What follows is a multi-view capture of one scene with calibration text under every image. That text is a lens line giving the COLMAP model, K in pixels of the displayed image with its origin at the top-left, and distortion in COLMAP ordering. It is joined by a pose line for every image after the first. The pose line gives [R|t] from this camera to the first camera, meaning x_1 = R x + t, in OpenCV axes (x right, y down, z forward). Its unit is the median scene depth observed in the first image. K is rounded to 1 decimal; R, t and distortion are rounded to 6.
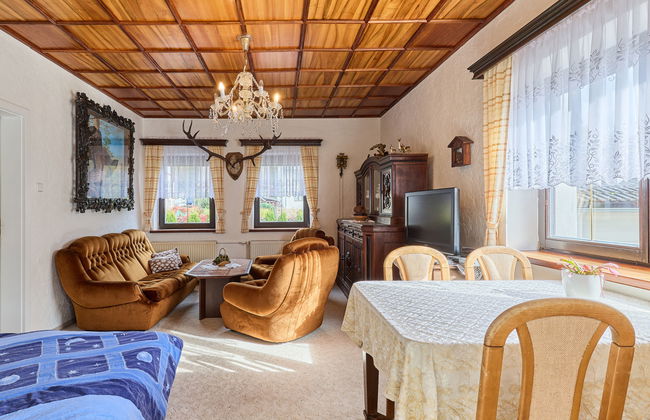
lens RADIAL K [[357.2, 0, 290.1], [0, 357.2, 205.5], [0, 0, 1]] dist [-0.000333, -0.000350]
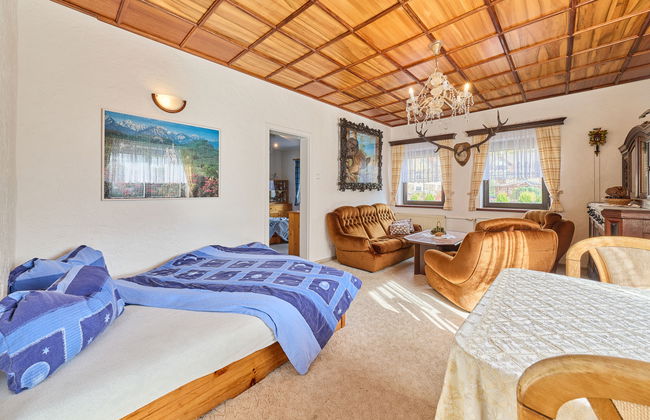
lens RADIAL K [[249.5, 0, 316.6], [0, 249.5, 187.8], [0, 0, 1]] dist [0.001022, 0.000270]
pose [[0.707061, -0.001576, -0.707151, 0.122107], [-0.002275, 0.999987, -0.004502, 0.007860], [0.707149, 0.004792, 0.707048, 0.092736]]
